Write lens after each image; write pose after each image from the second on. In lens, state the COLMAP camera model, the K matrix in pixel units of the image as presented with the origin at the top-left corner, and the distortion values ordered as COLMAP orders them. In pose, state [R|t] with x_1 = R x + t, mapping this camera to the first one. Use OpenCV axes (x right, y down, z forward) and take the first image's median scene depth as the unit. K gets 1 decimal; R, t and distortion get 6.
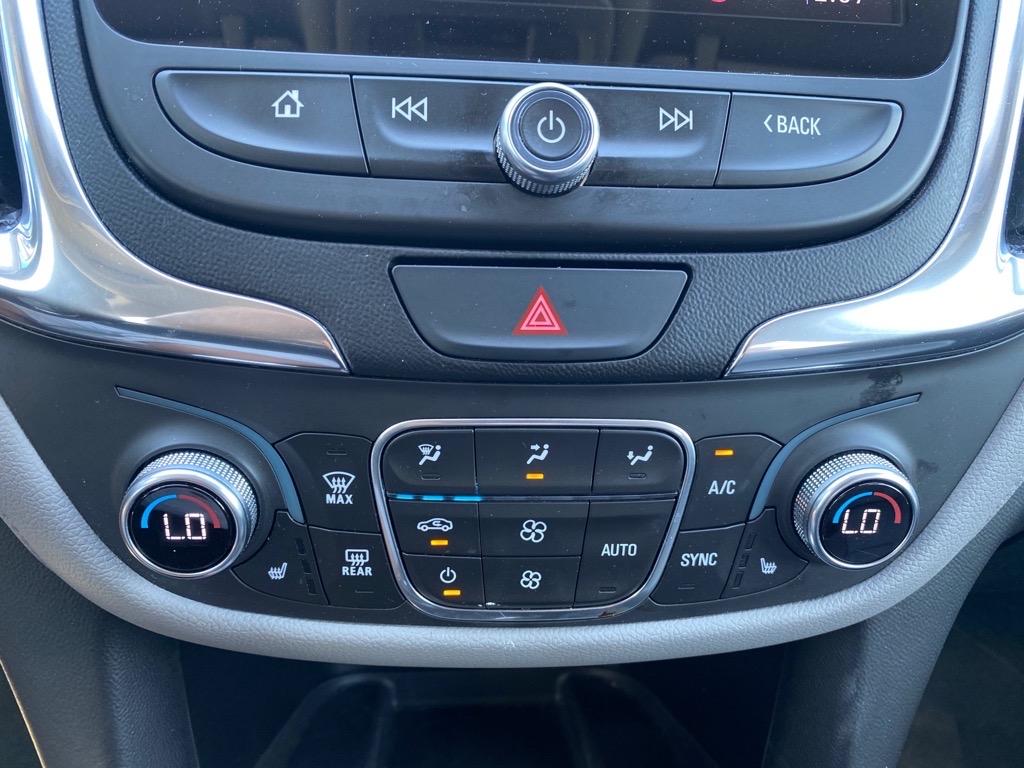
lens RADIAL K [[778.7, 0, 512.0], [0, 778.7, 384.0], [0, 0, 1]] dist [-0.036648, 0.043779]
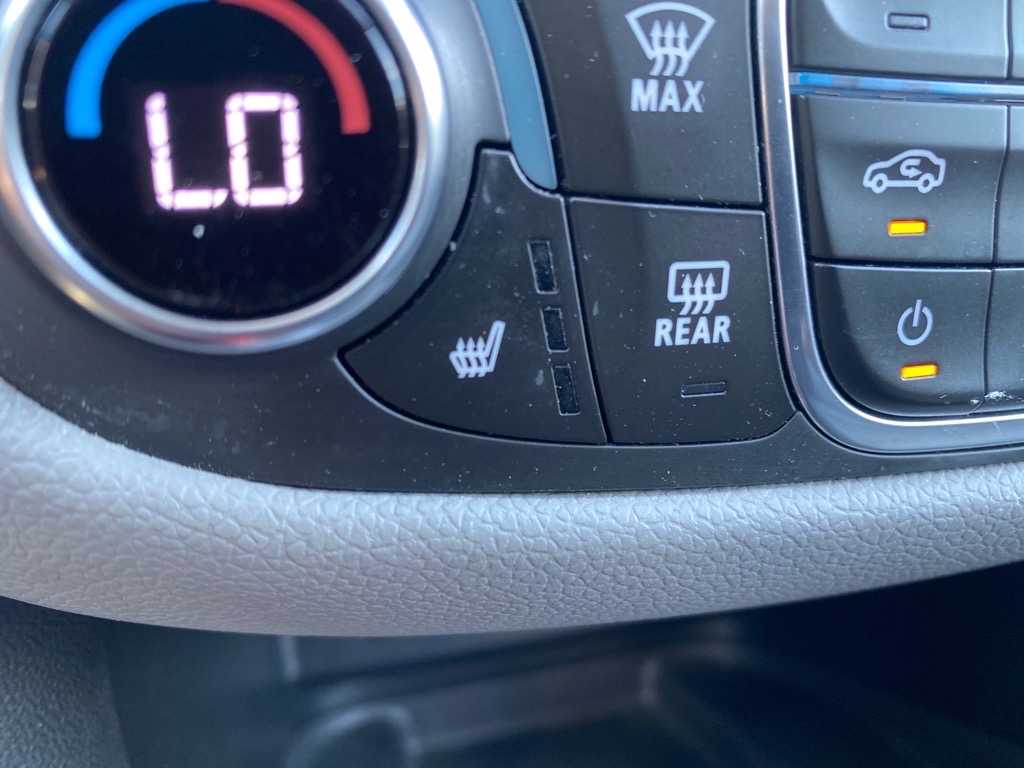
lens RADIAL K [[847.2, 0, 512.0], [0, 847.2, 384.0], [0, 0, 1]] dist [-0.003254, -0.004729]
pose [[0.981084, -0.096330, 0.167913, -0.356259], [0.097809, 0.995205, -0.000541, 0.261716], [-0.167056, 0.016954, 0.985802, 0.636854]]
